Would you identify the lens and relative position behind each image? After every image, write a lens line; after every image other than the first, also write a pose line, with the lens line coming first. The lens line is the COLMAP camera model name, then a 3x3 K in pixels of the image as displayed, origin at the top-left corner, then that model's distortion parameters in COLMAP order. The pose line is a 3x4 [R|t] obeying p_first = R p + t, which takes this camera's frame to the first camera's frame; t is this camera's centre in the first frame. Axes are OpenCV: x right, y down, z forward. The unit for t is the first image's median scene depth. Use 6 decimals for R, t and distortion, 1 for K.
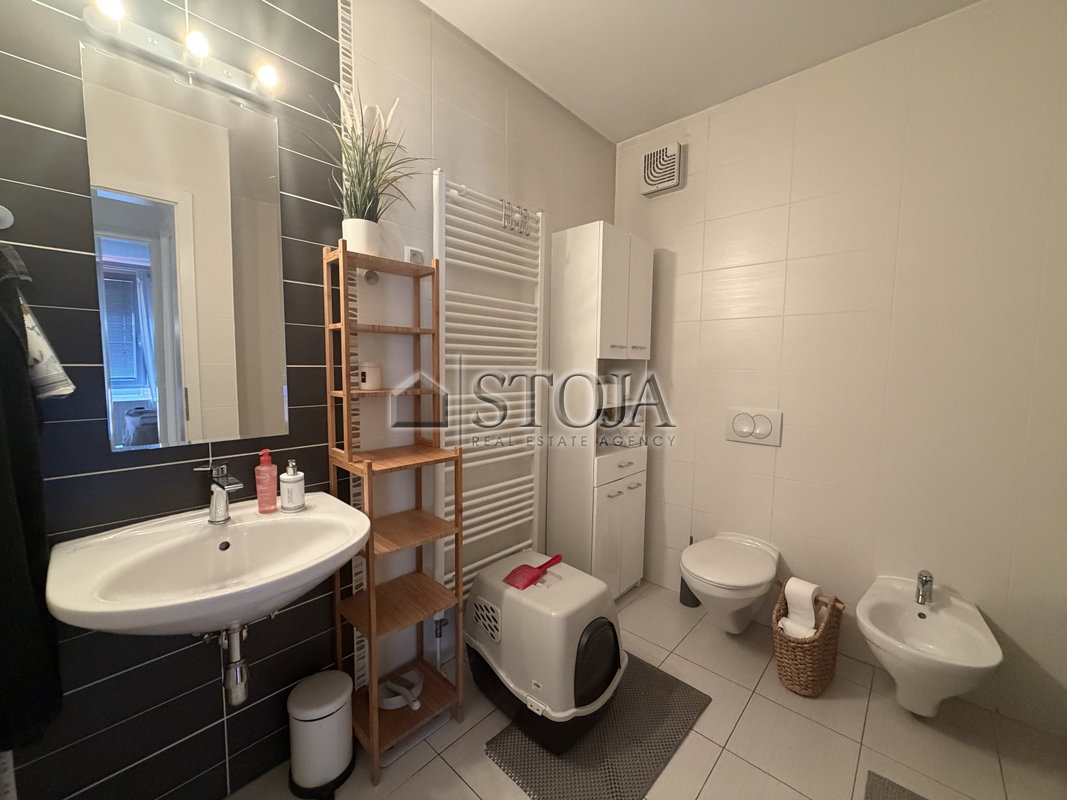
lens RADIAL K [[426.6, 0, 529.9], [0, 426.6, 397.5], [0, 0, 1]] dist [0.001337, -0.000029]
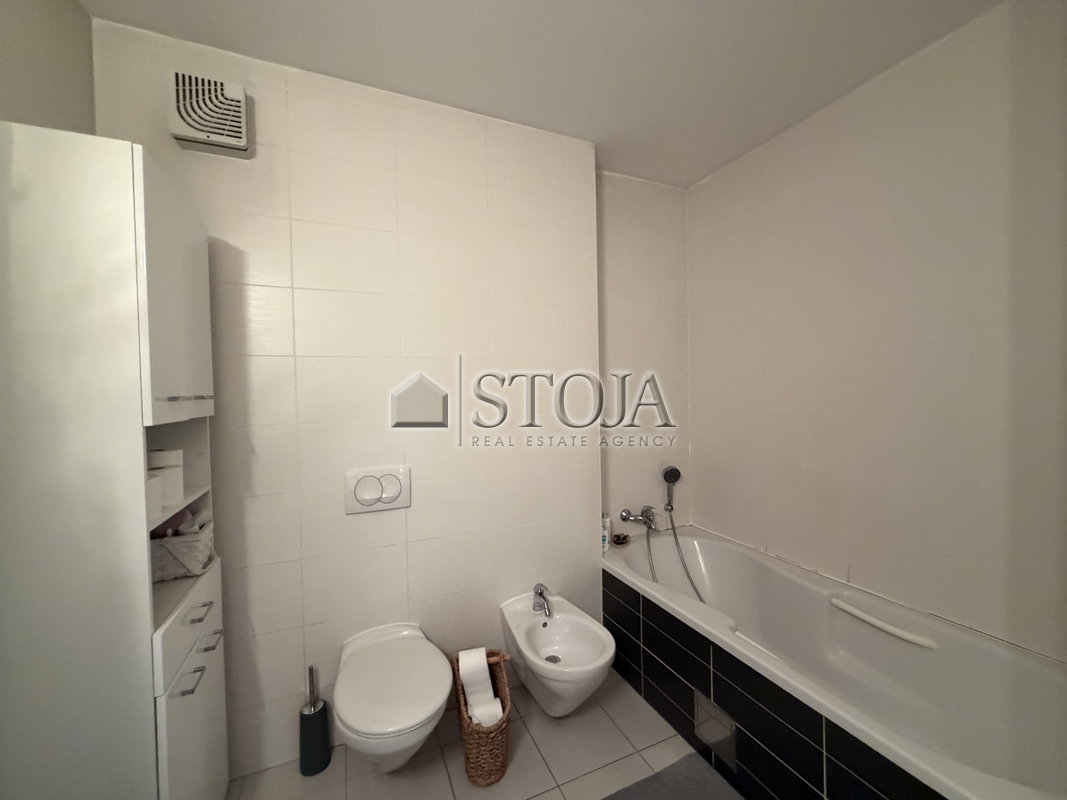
lens RADIAL K [[426.6, 0, 529.9], [0, 426.6, 397.5], [0, 0, 1]] dist [0.001337, -0.000029]
pose [[0.395031, -0.034072, 0.918036, -0.106745], [0.093464, 0.995617, -0.003266, -0.078559], [-0.913901, 0.087094, 0.396484, 0.395342]]
